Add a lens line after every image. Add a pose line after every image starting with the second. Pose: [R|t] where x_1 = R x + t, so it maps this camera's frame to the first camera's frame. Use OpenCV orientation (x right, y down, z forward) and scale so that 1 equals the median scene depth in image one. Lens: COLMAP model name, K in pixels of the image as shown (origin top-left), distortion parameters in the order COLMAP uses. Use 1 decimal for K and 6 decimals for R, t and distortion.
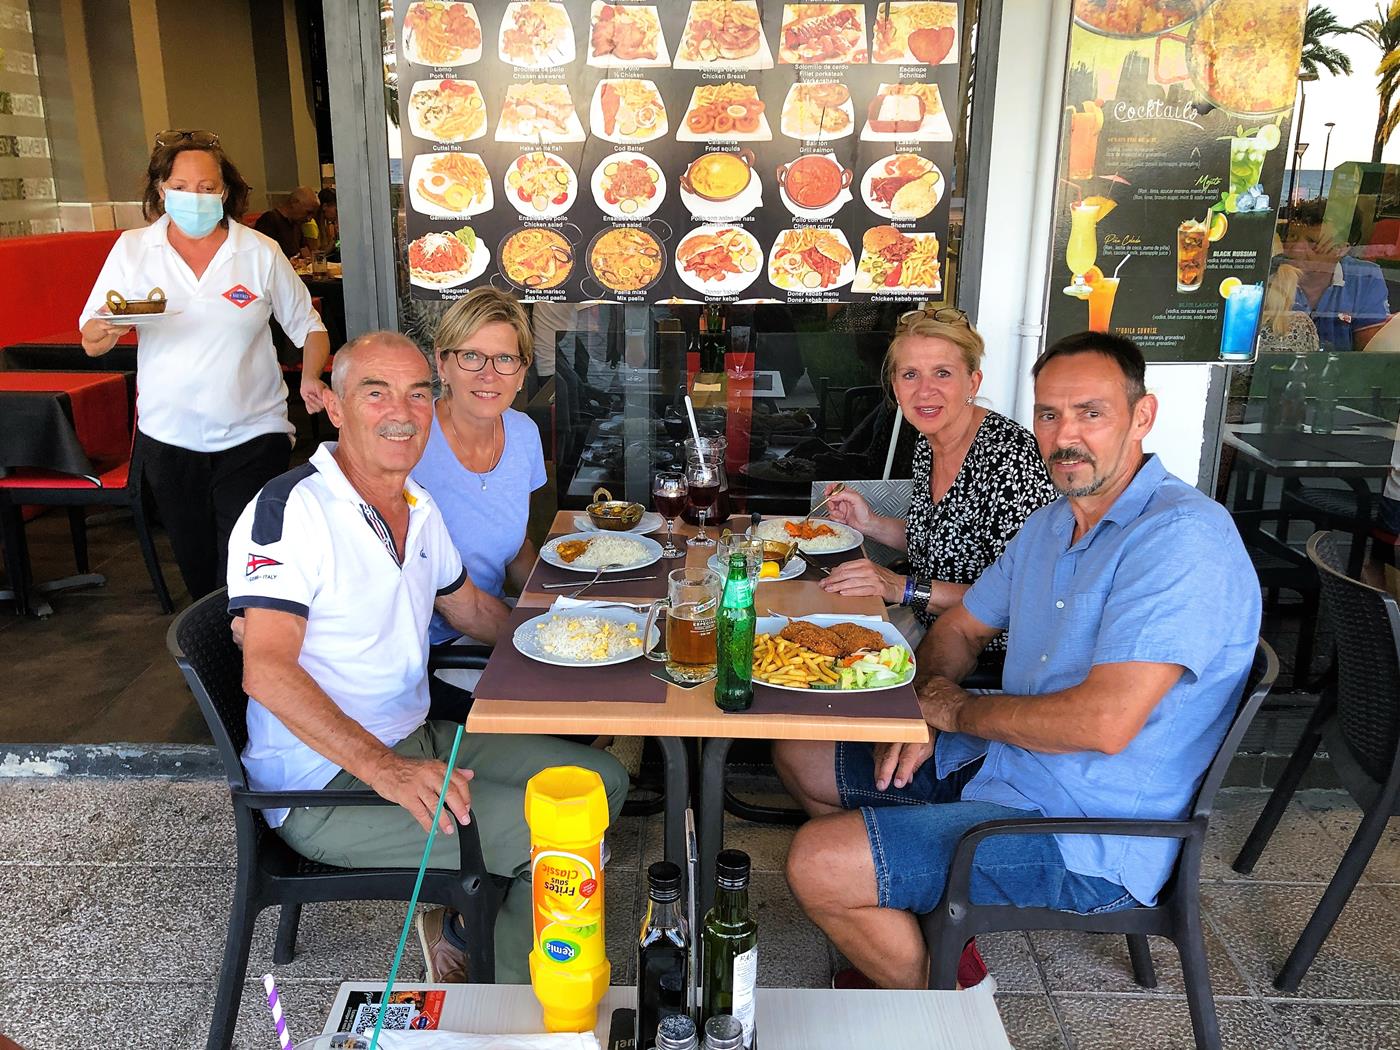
lens RADIAL K [[1151.7, 0, 699.1], [0, 1151.7, 529.0], [0, 0, 1]] dist [-0.005459, 0.006470]
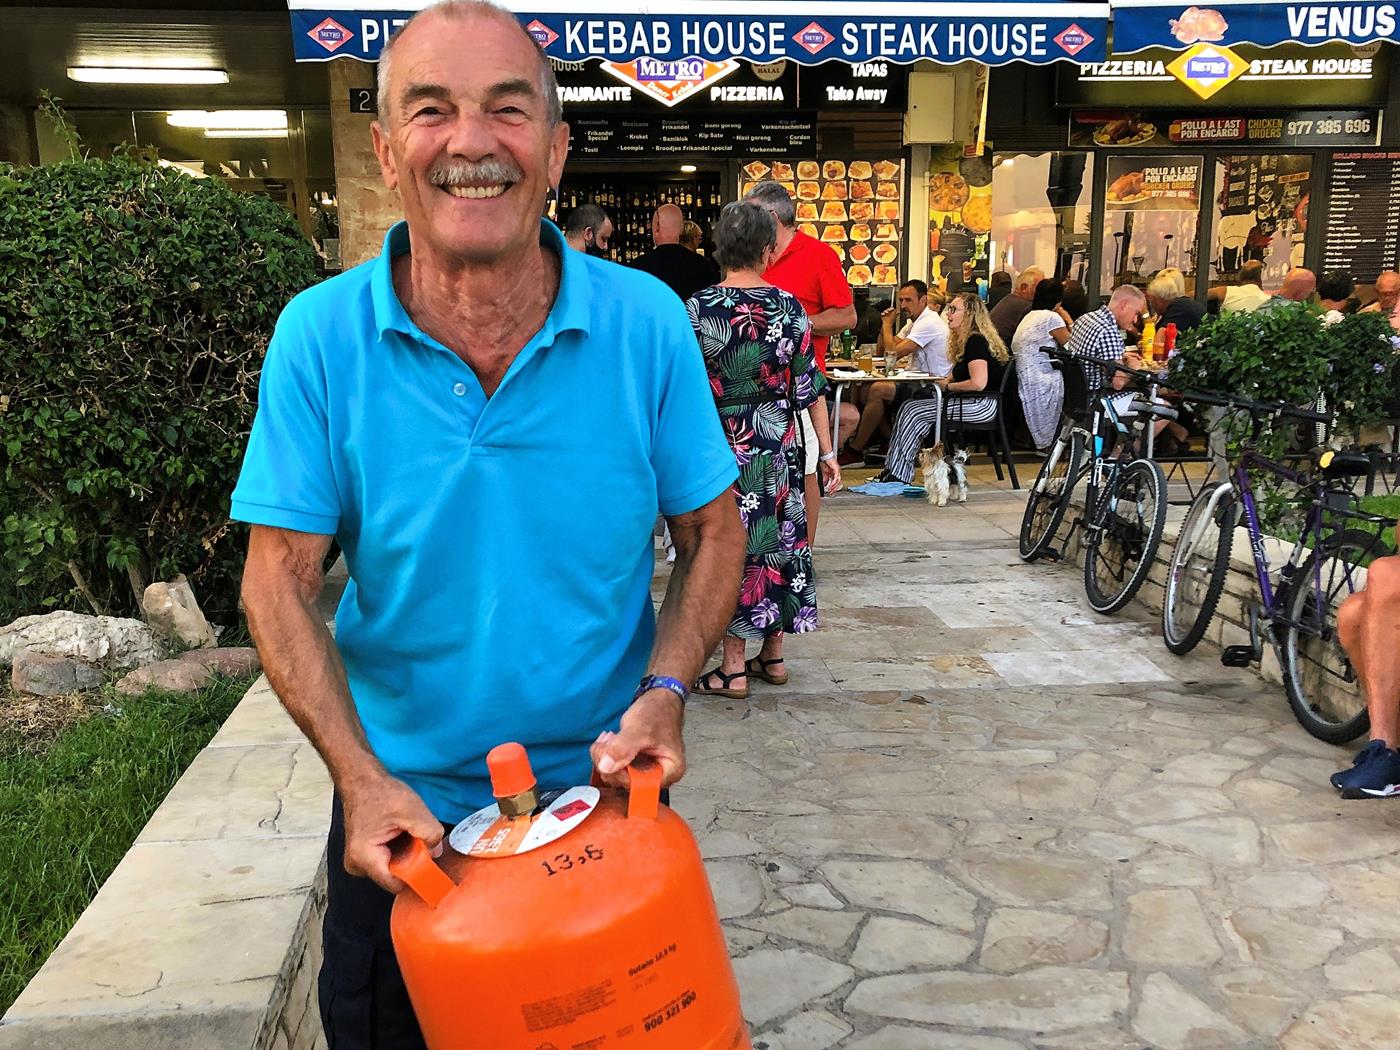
lens RADIAL K [[1151.7, 0, 699.0], [0, 1151.7, 521.8], [0, 0, 1]] dist [-0.005459, 0.006470]
pose [[0.990042, -0.047049, 0.132675, -0.873729], [0.055198, 0.996764, -0.058427, 0.677051], [-0.129497, 0.065169, 0.989436, -2.295499]]
